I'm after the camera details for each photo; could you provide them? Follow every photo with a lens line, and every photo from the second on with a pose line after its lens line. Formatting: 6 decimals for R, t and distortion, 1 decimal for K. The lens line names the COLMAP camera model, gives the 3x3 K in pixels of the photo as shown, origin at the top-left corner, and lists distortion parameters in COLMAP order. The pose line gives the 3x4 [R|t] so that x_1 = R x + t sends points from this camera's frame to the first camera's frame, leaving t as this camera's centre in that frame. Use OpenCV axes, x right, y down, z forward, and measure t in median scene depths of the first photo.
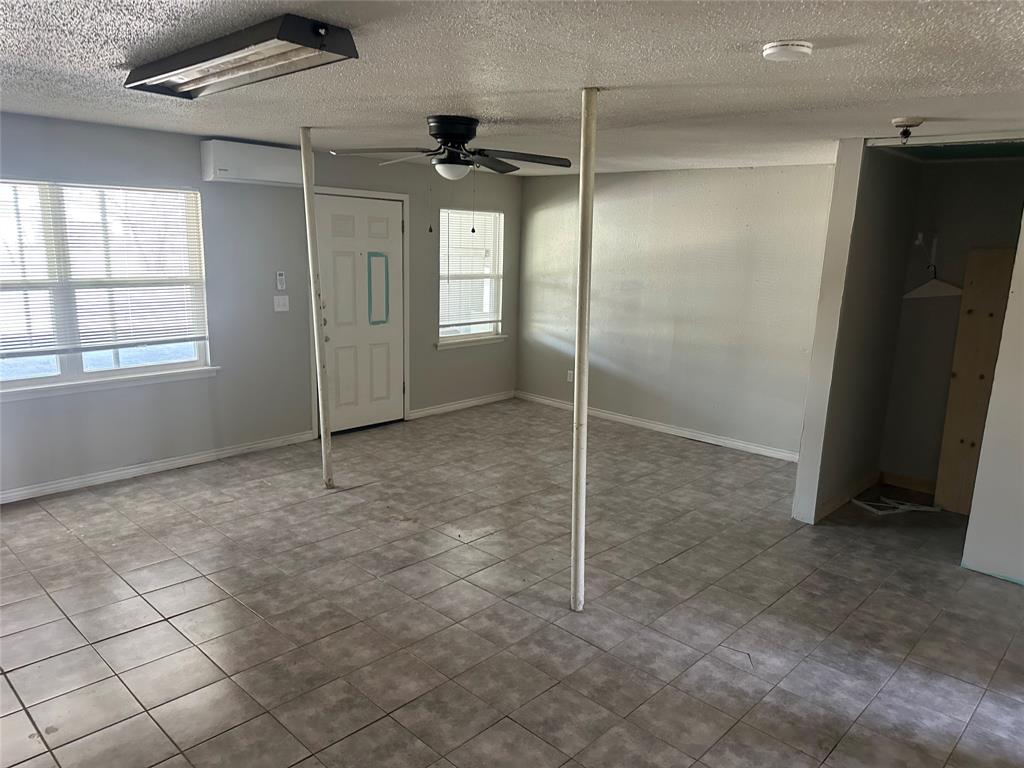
lens RADIAL K [[714.9, 0, 513.4], [0, 714.9, 385.6], [0, 0, 1]] dist [0.051955, -0.089013]
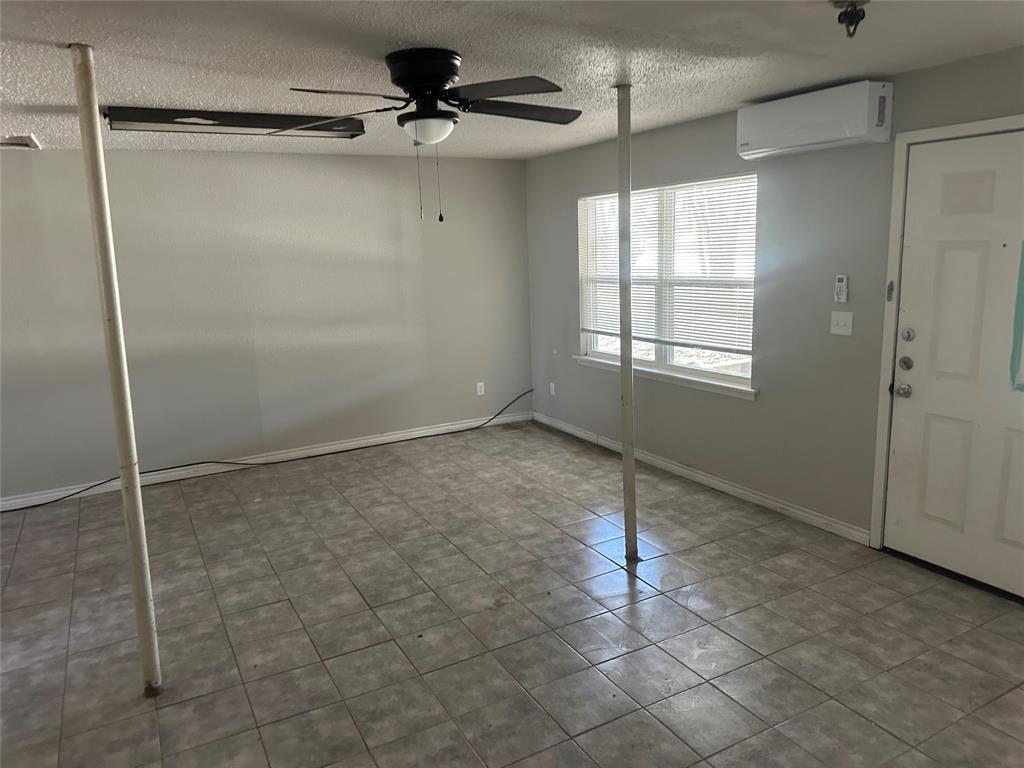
lens RADIAL K [[714.9, 0, 548.5], [0, 714.9, 373.1], [0, 0, 1]] dist [0.051955, -0.089013]
pose [[-0.282541, 0.139789, -0.949015, 0.499456], [-0.175480, 0.965098, 0.194402, -0.192475], [0.943068, 0.221460, -0.248150, 1.168410]]
